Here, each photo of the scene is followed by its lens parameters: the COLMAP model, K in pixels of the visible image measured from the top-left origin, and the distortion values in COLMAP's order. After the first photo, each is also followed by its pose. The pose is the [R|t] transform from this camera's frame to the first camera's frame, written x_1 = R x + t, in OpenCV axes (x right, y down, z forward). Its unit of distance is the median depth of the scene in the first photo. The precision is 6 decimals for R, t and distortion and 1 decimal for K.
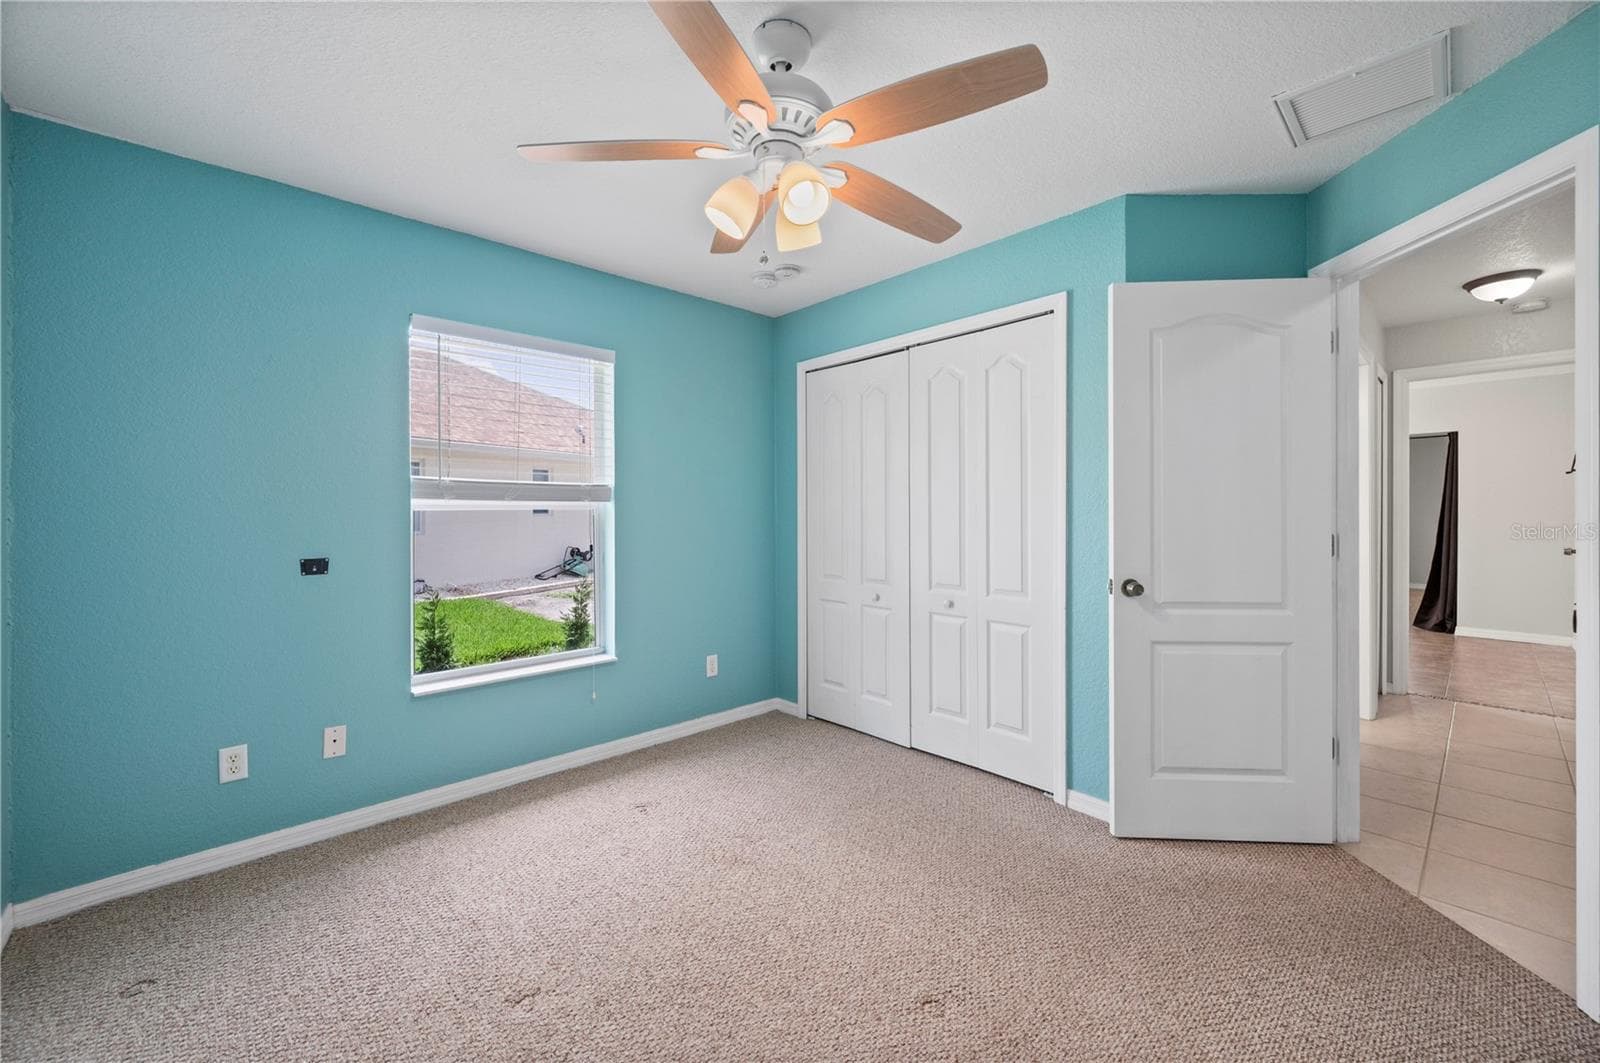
lens RADIAL K [[637.1, 0, 800.0], [0, 637.1, 531.5], [0, 0, 1]] dist [0.001503, 0.000054]
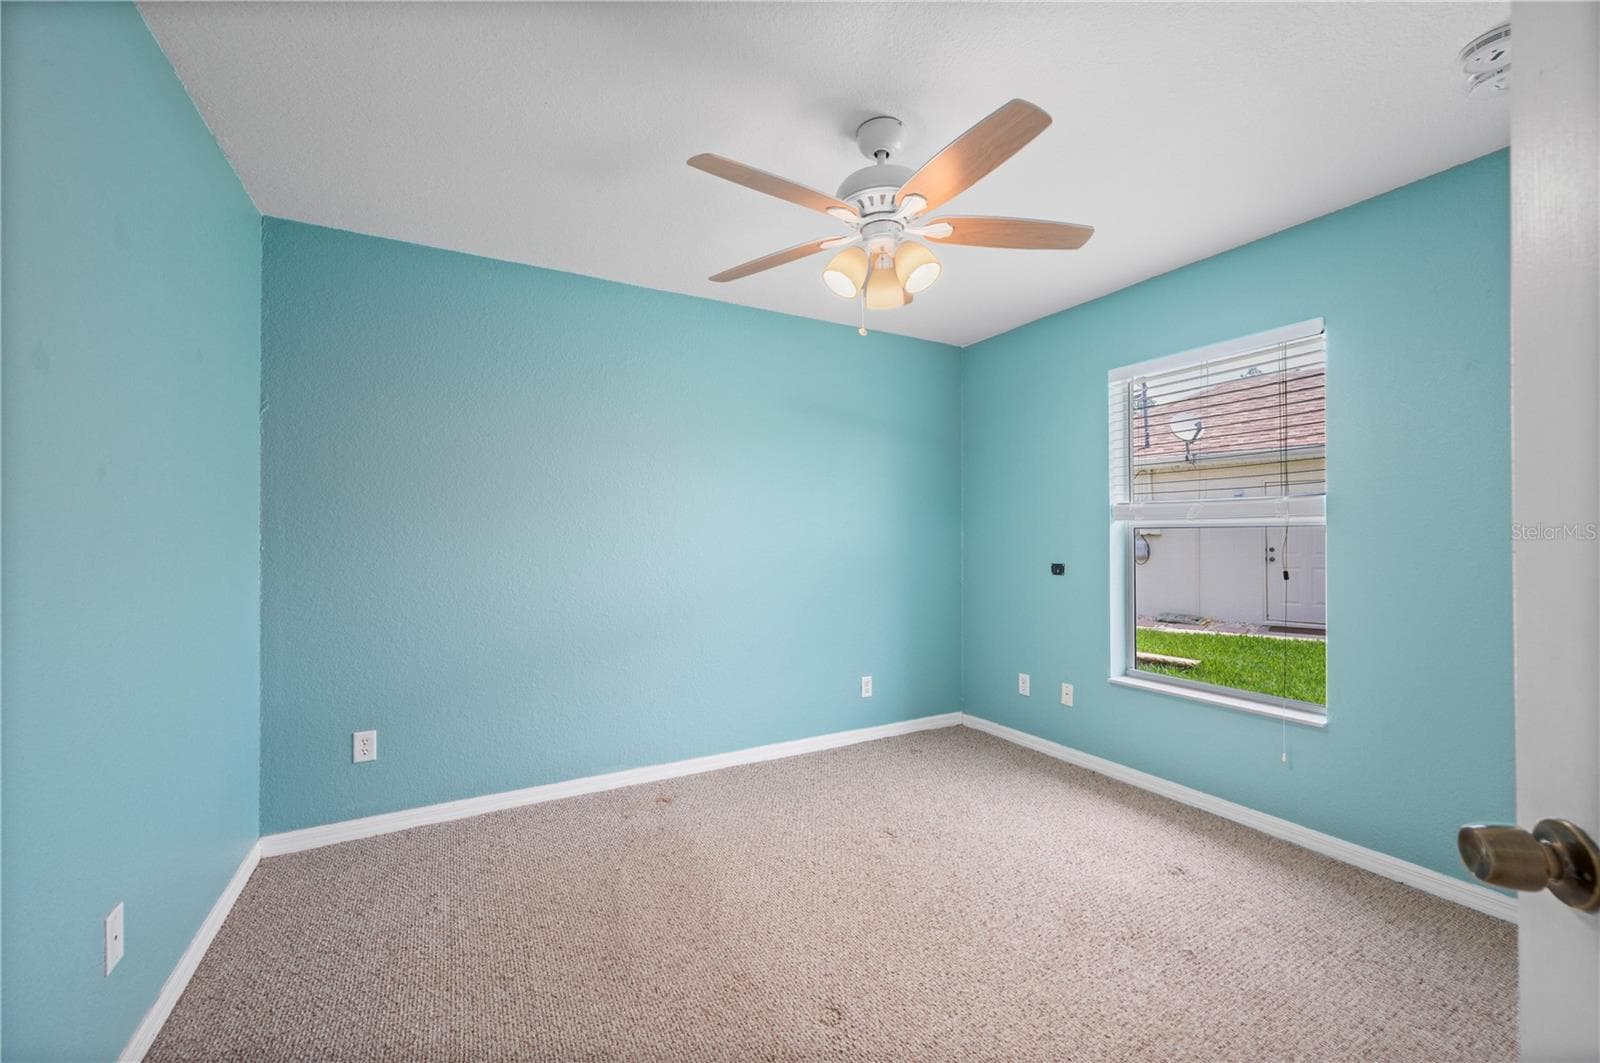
lens RADIAL K [[637.1, 0, 800.0], [0, 637.1, 531.5], [0, 0, 1]] dist [0.001503, 0.000054]
pose [[-0.259242, -0.007487, -0.965783, 0.787942], [-0.020617, 0.999785, -0.002217, -0.016551], [0.965592, 0.019337, -0.259341, 0.782135]]
